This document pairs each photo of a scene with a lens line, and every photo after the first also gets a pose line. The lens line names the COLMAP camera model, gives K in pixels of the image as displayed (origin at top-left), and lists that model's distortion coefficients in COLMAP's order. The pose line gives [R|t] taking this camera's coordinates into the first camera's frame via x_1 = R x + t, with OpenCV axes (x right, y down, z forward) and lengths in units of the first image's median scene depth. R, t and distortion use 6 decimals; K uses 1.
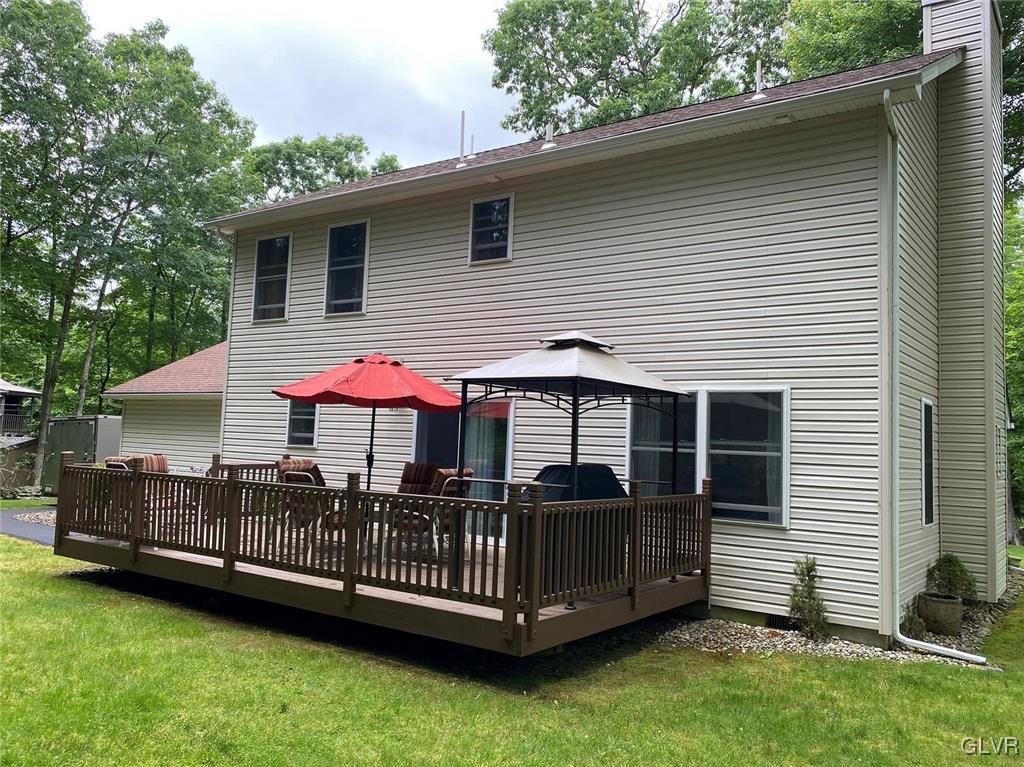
lens RADIAL K [[819.3, 0, 512.0], [0, 819.3, 383.5], [0, 0, 1]] dist [-0.003658, -0.003355]
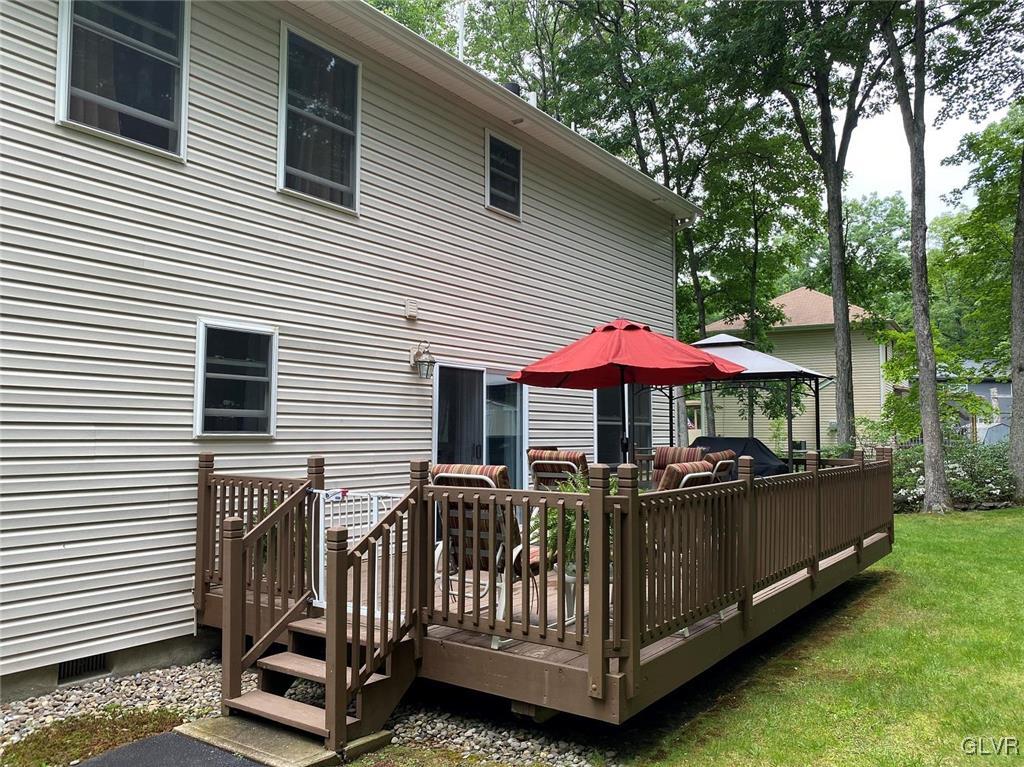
lens RADIAL K [[819.3, 0, 512.0], [0, 819.3, 383.5], [0, 0, 1]] dist [-0.003658, -0.003355]
pose [[-0.020961, 0.024102, 0.999490, -0.795272], [-0.075970, 0.996781, -0.025630, 0.047487], [-0.996890, -0.076469, -0.019063, 0.883884]]
